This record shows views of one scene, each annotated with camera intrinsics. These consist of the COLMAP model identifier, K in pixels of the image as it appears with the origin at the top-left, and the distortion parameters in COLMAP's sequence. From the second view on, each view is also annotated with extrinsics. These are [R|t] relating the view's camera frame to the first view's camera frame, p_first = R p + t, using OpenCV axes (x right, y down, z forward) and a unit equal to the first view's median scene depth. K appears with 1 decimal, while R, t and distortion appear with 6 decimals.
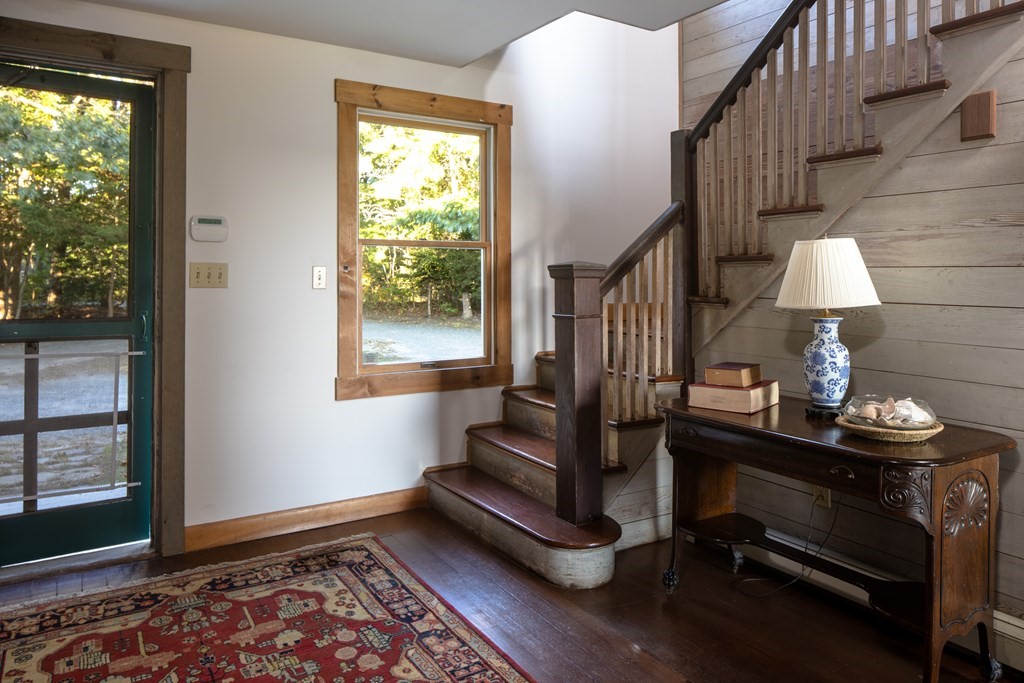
lens RADIAL K [[688.5, 0, 507.1], [0, 688.5, 269.9], [0, 0, 1]] dist [-0.004122, 0.000626]
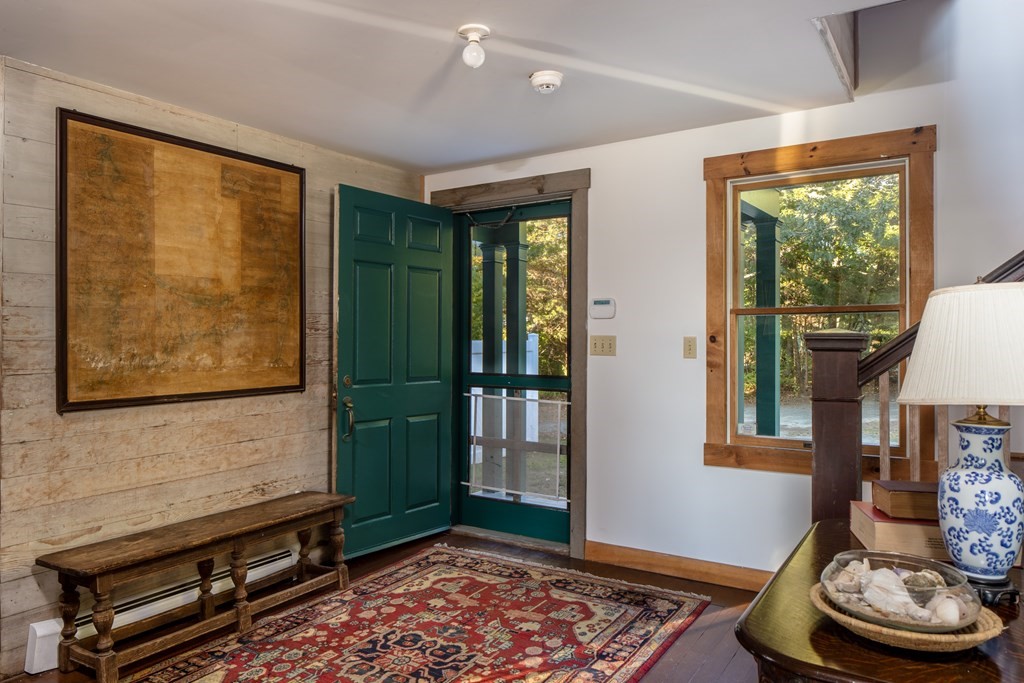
lens RADIAL K [[688.5, 0, 512.1], [0, 688.5, 339.9], [0, 0, 1]] dist [-0.004122, 0.000626]
pose [[0.435823, -0.004725, -0.900020, 0.756981], [0.007913, 0.999968, -0.001418, -0.002688], [0.899998, -0.006504, 0.435846, 0.370189]]
